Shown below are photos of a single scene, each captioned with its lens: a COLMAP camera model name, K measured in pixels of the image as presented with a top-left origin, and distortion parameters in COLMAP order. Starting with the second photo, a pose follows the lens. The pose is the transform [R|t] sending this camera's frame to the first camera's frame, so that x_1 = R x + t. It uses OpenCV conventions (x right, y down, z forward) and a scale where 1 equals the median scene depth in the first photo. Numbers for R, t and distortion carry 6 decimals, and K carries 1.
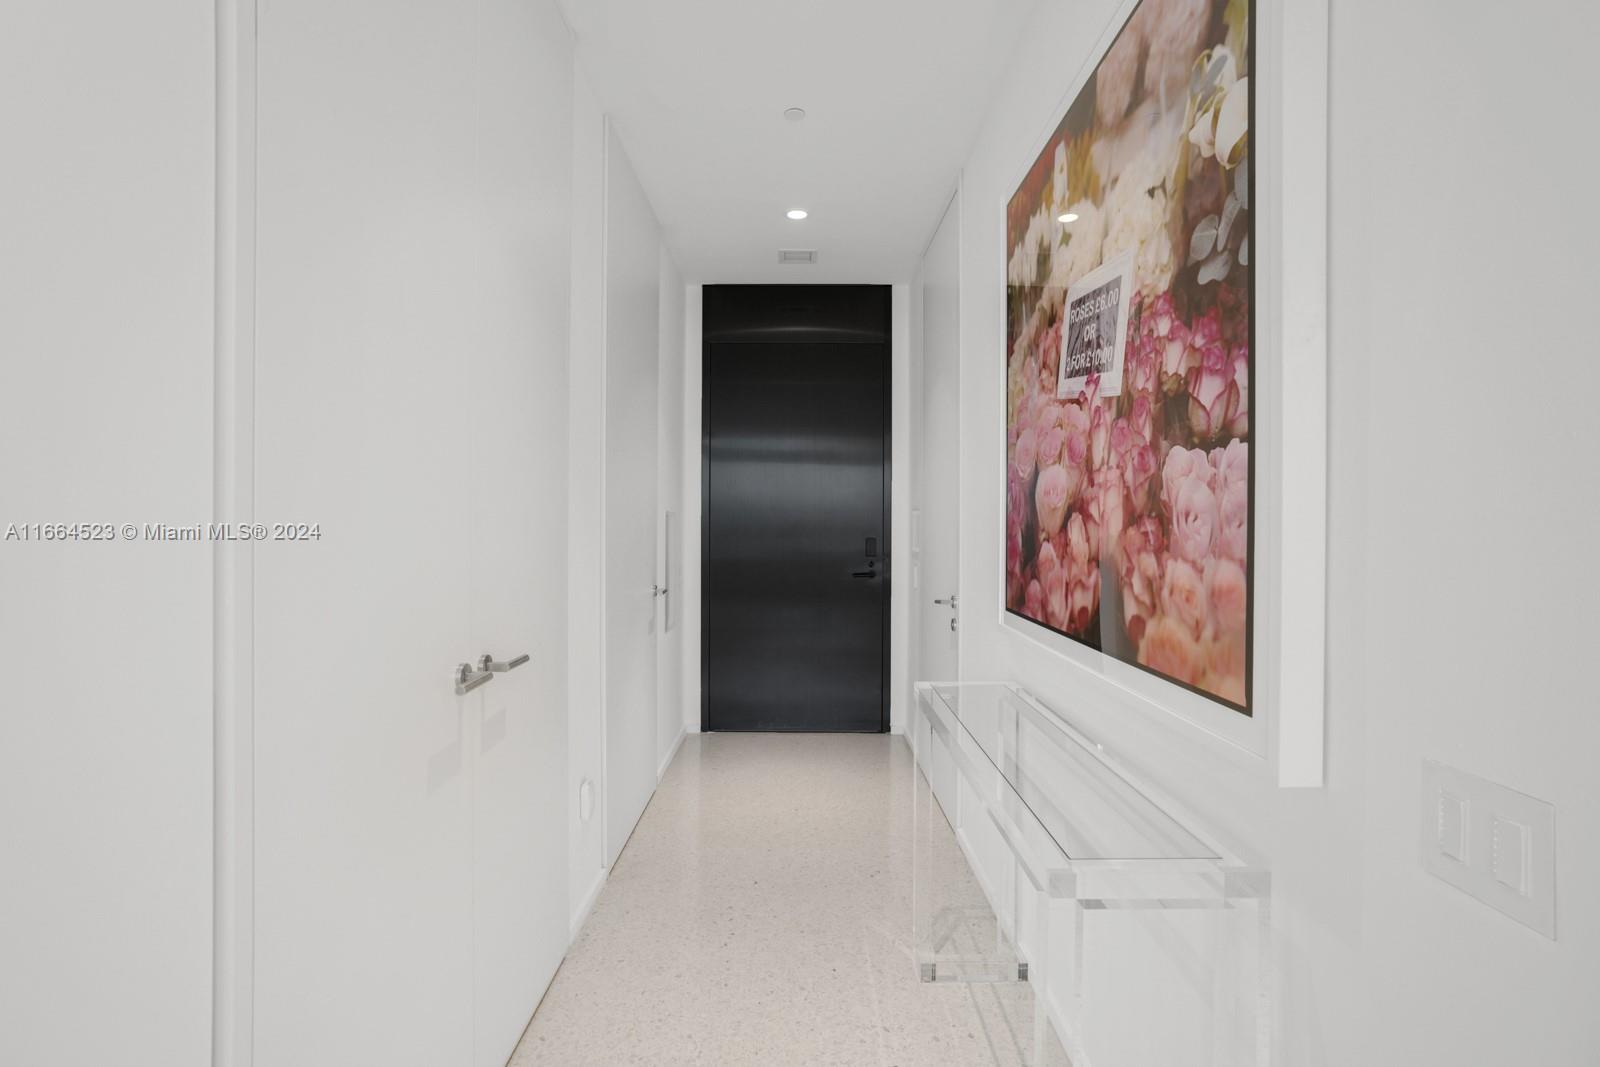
lens RADIAL K [[724.7, 0, 805.2], [0, 724.7, 523.8], [0, 0, 1]] dist [-0.001356, 0.000281]
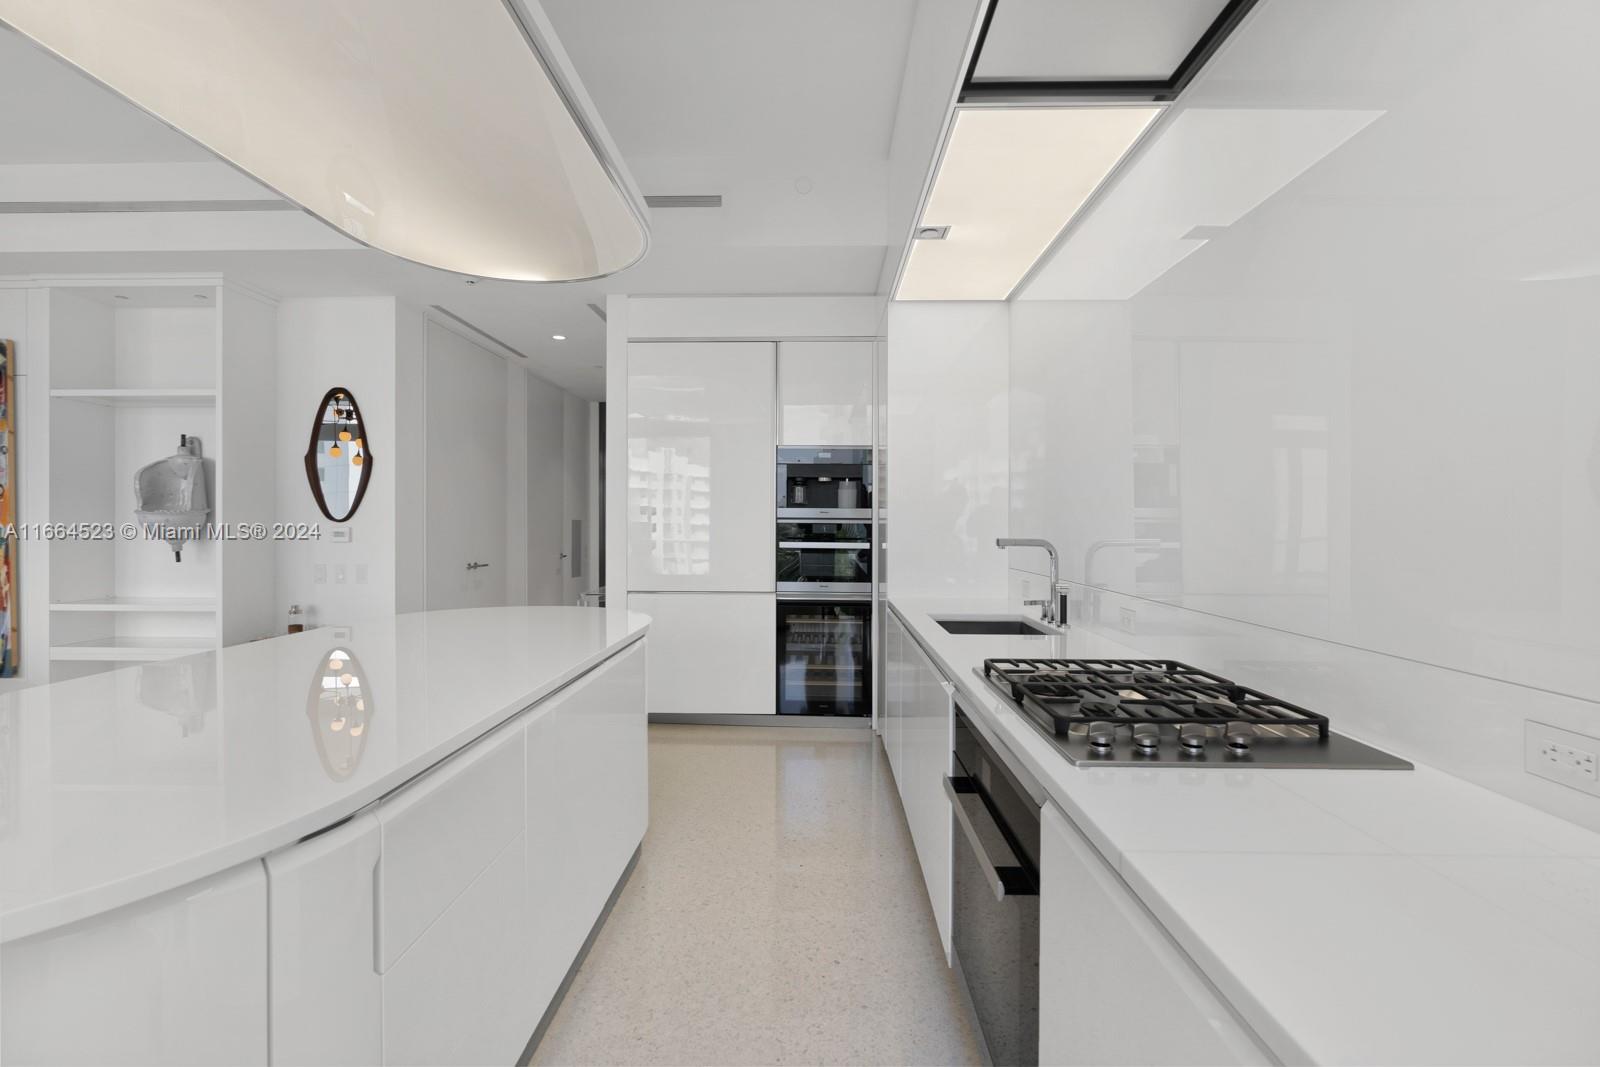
lens RADIAL K [[724.7, 0, 805.2], [0, 724.7, 523.8], [0, 0, 1]] dist [-0.001356, 0.000281]
pose [[0.999801, 0.010165, -0.017155, 0.769036], [-0.010144, 0.999948, 0.001319, -0.016521], [0.017168, -0.001145, 0.999852, -1.572518]]
